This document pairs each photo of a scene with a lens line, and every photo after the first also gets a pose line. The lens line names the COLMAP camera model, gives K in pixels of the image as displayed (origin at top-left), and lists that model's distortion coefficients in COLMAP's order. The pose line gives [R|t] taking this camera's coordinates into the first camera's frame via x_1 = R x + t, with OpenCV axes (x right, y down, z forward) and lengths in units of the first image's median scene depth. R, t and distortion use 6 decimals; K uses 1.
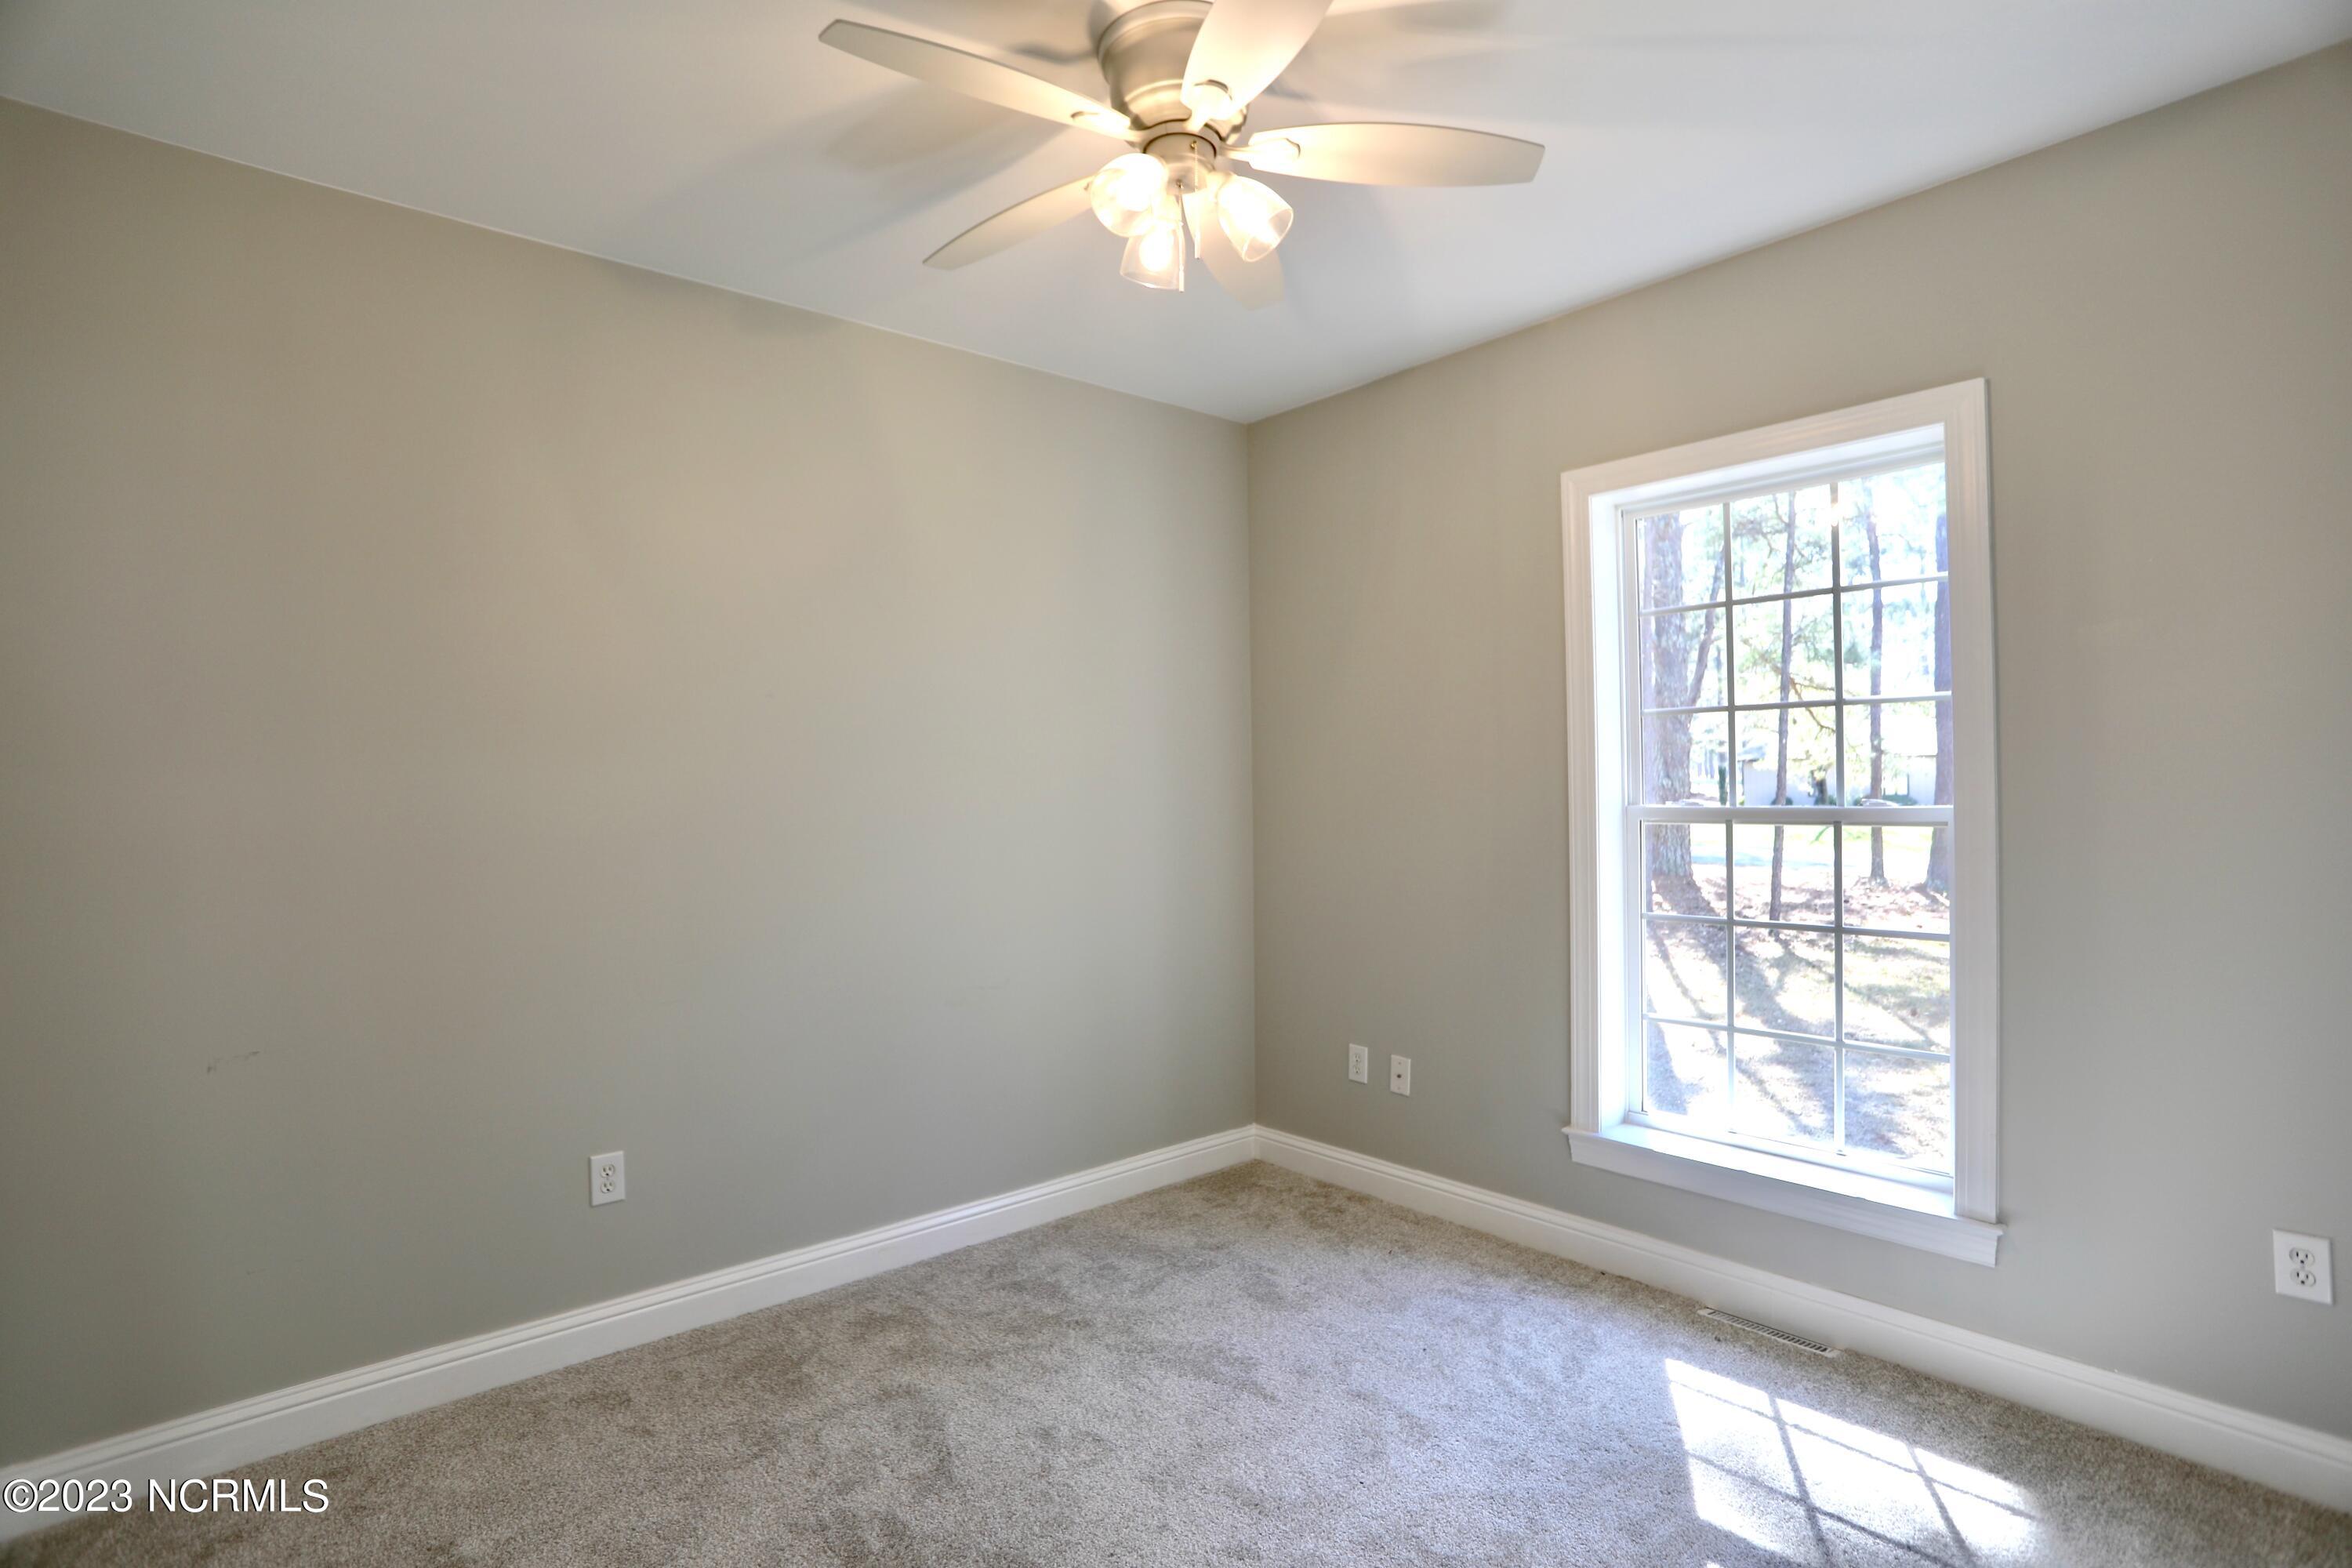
lens RADIAL K [[1139.4, 0, 1183.0], [0, 1139.4, 788.8], [0, 0, 1]] dist [-0.071006, 0.025302]
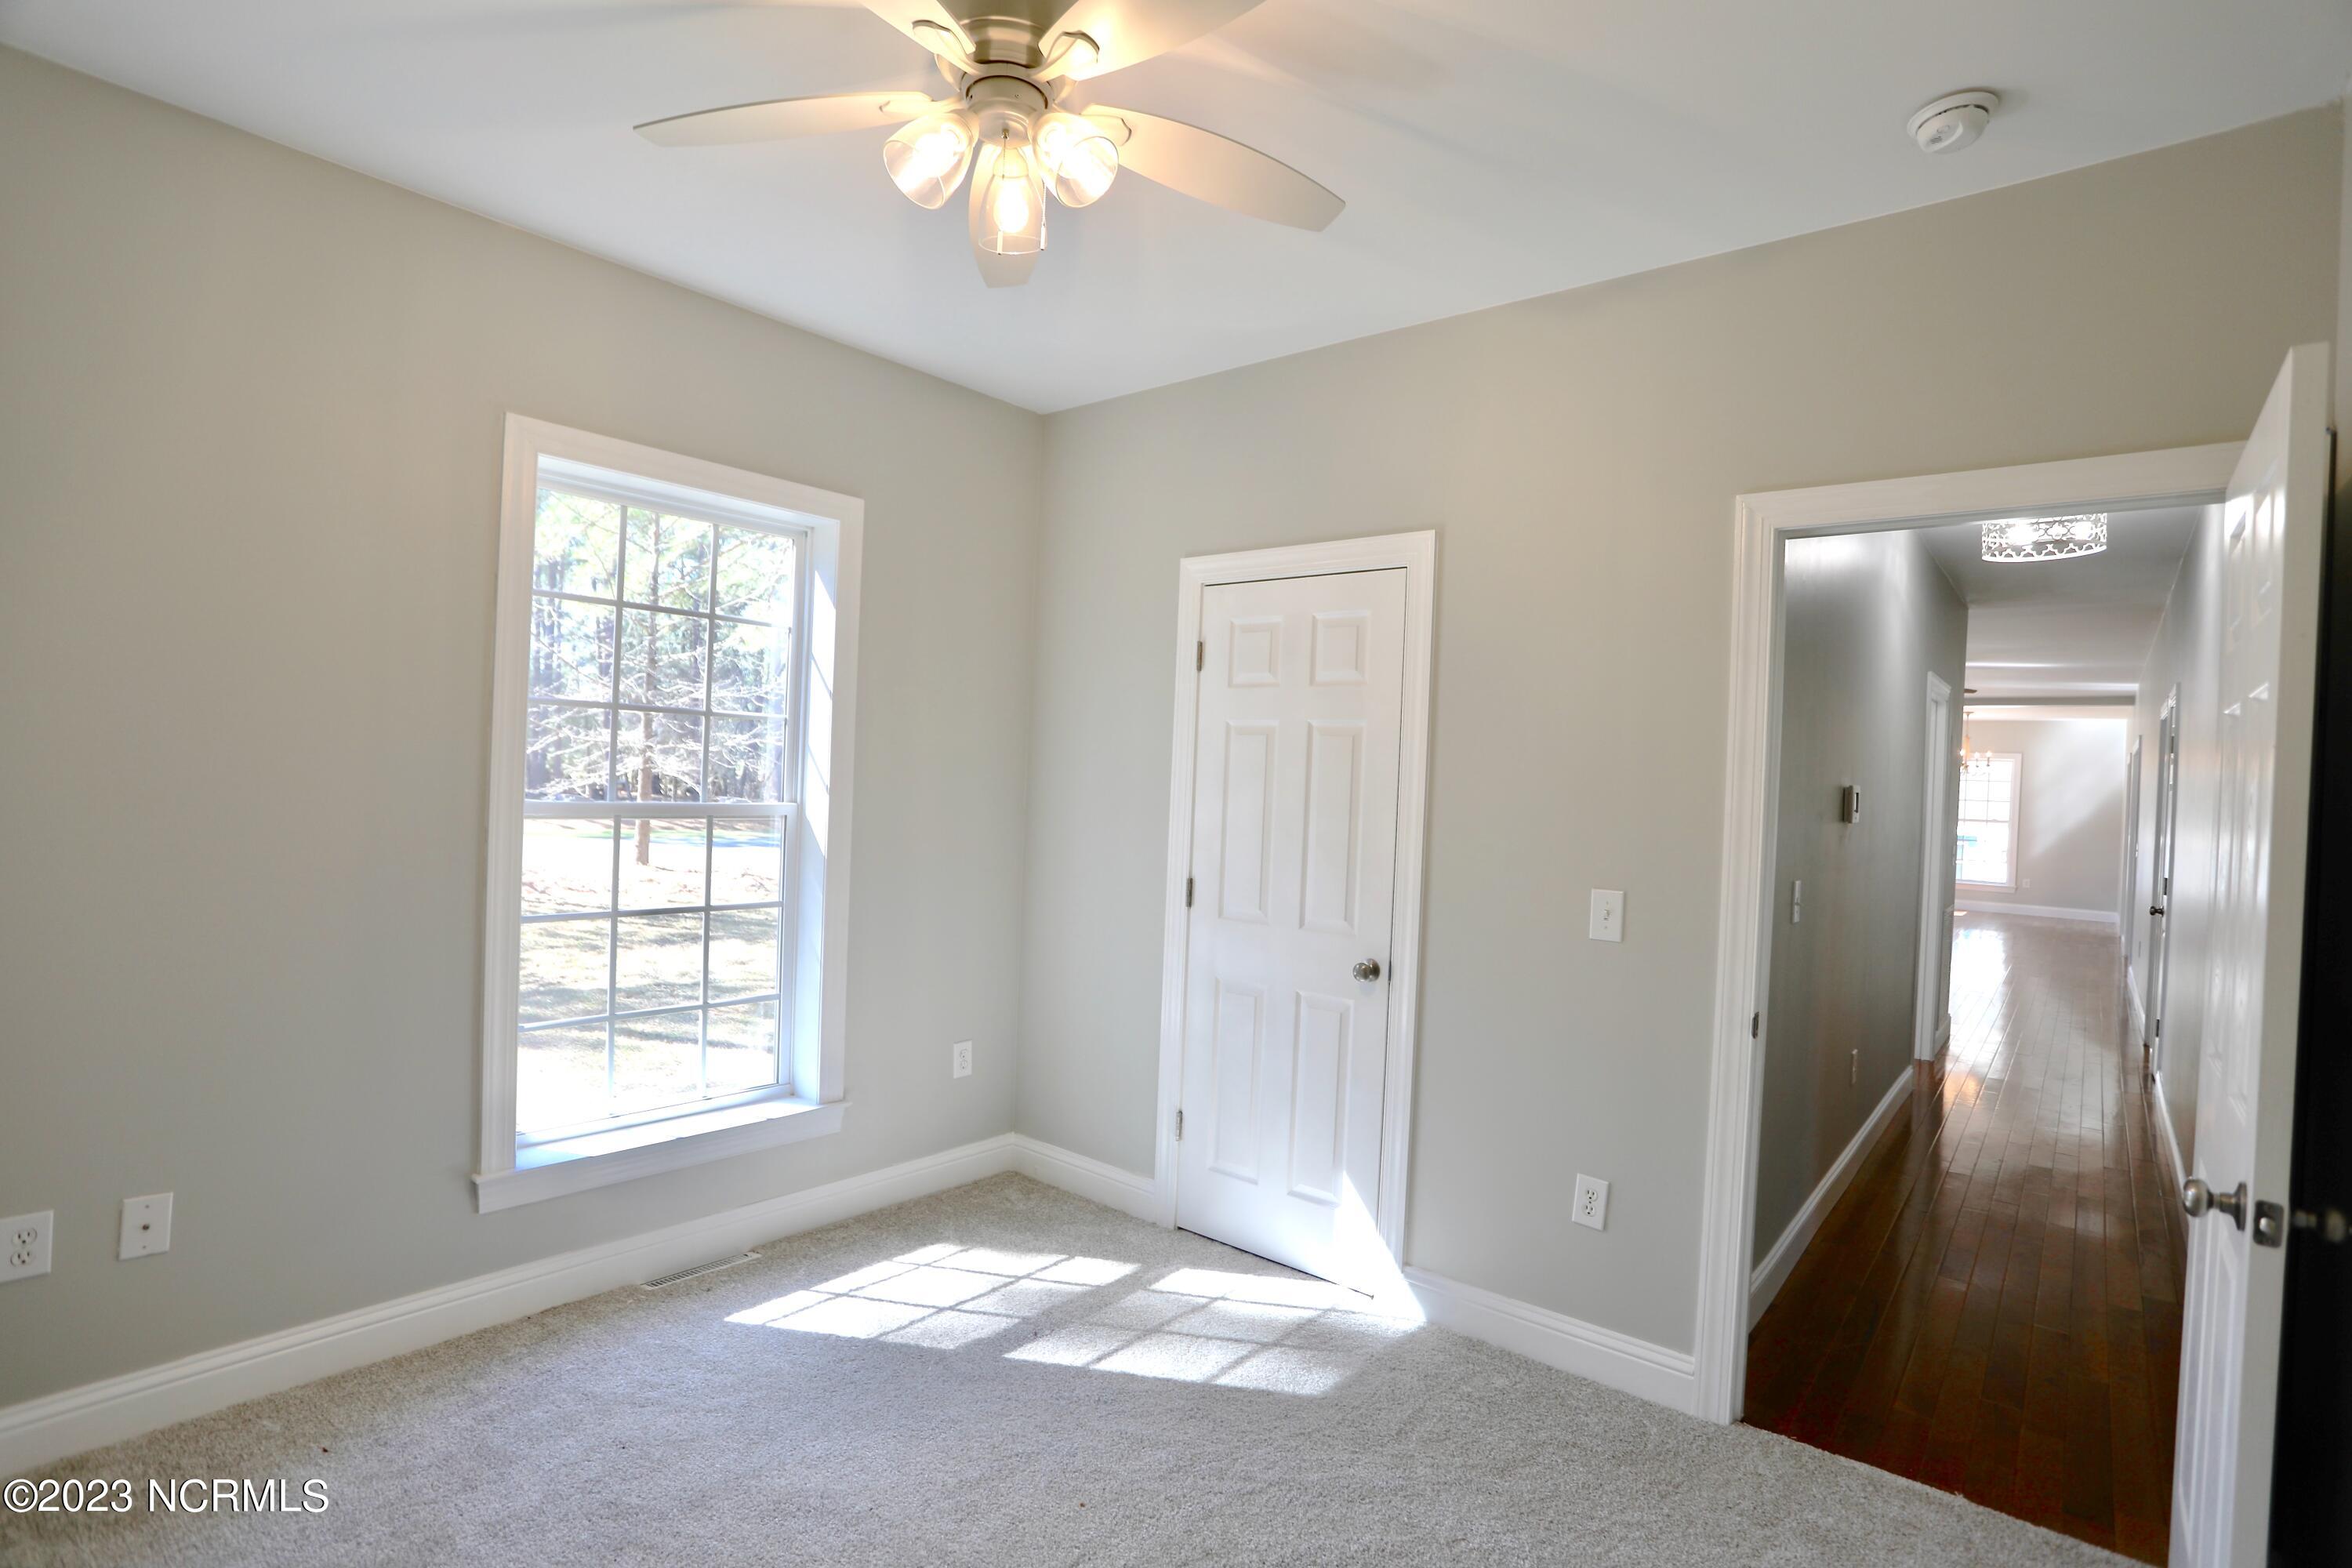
lens RADIAL K [[1142.3, 0, 1167.9], [0, 1142.3, 784.7], [0, 0, 1]] dist [-0.087603, 0.035739]
pose [[-0.167488, 0.011543, 0.985807, -0.701845], [-0.028912, 0.999444, -0.016615, 0.002958], [-0.985450, -0.031285, -0.167061, 0.775310]]
